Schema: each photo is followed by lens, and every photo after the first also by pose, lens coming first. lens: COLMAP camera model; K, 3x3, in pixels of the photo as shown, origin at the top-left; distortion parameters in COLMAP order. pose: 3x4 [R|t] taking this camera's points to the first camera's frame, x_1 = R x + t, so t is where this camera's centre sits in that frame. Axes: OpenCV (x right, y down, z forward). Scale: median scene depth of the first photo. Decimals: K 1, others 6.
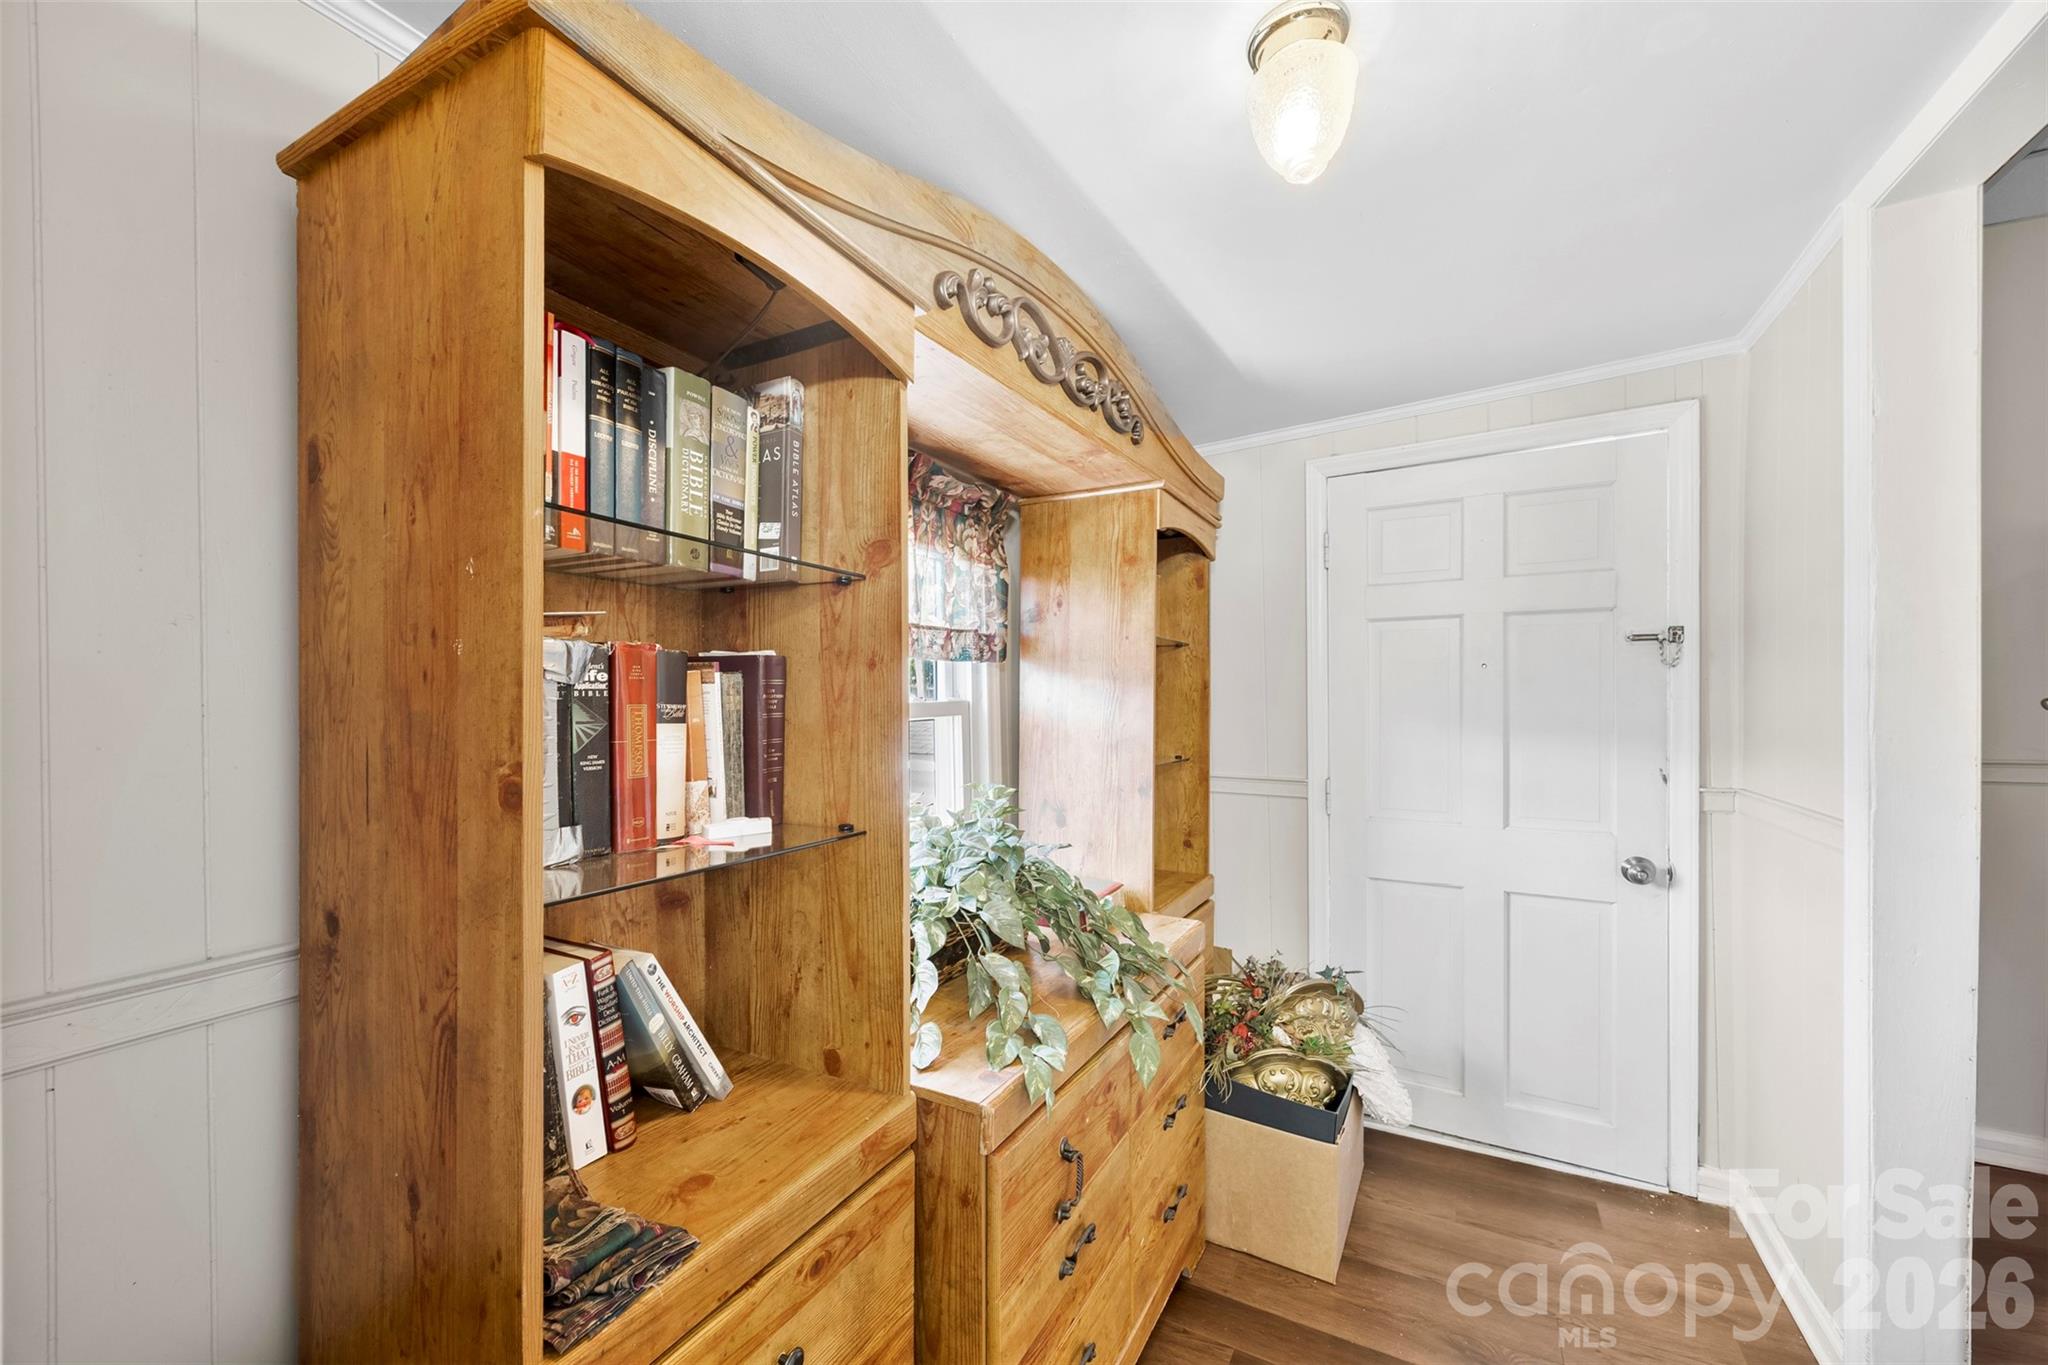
lens RADIAL K [[795.3, 0, 1015.3], [0, 795.3, 692.3], [0, 0, 1]] dist [-0.005124, 0.000642]
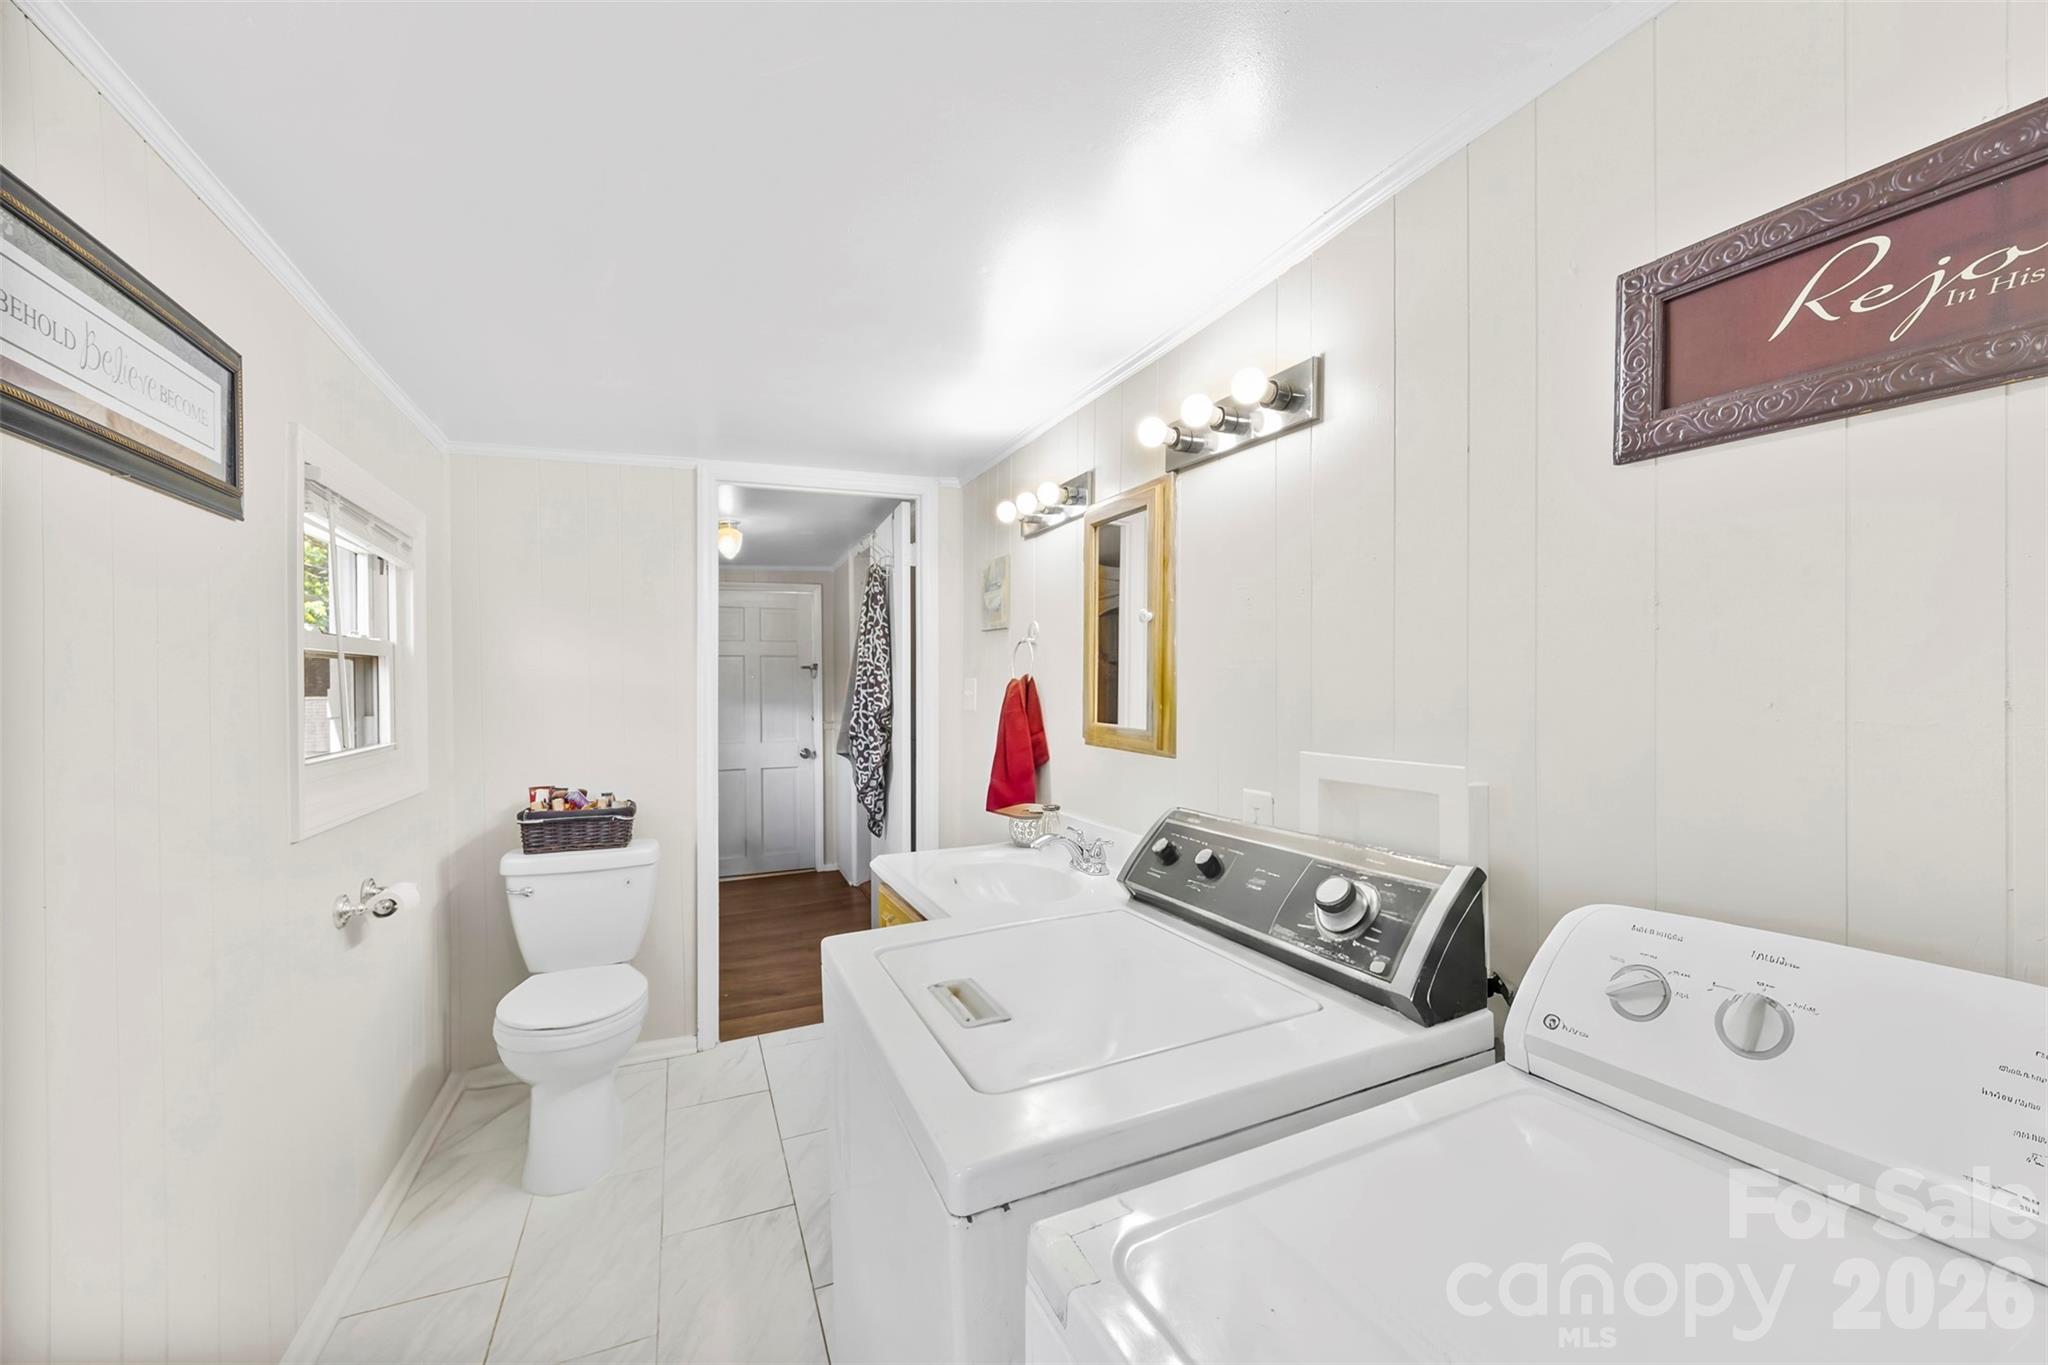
lens RADIAL K [[795.3, 0, 1020.7], [0, 795.3, 688.4], [0, 0, 1]] dist [-0.005124, 0.000642]
pose [[0.591987, -0.010438, 0.805880, -0.981412], [0.008063, 0.999943, 0.007029, -0.009832], [-0.805907, 0.002336, 0.592037, -1.222292]]
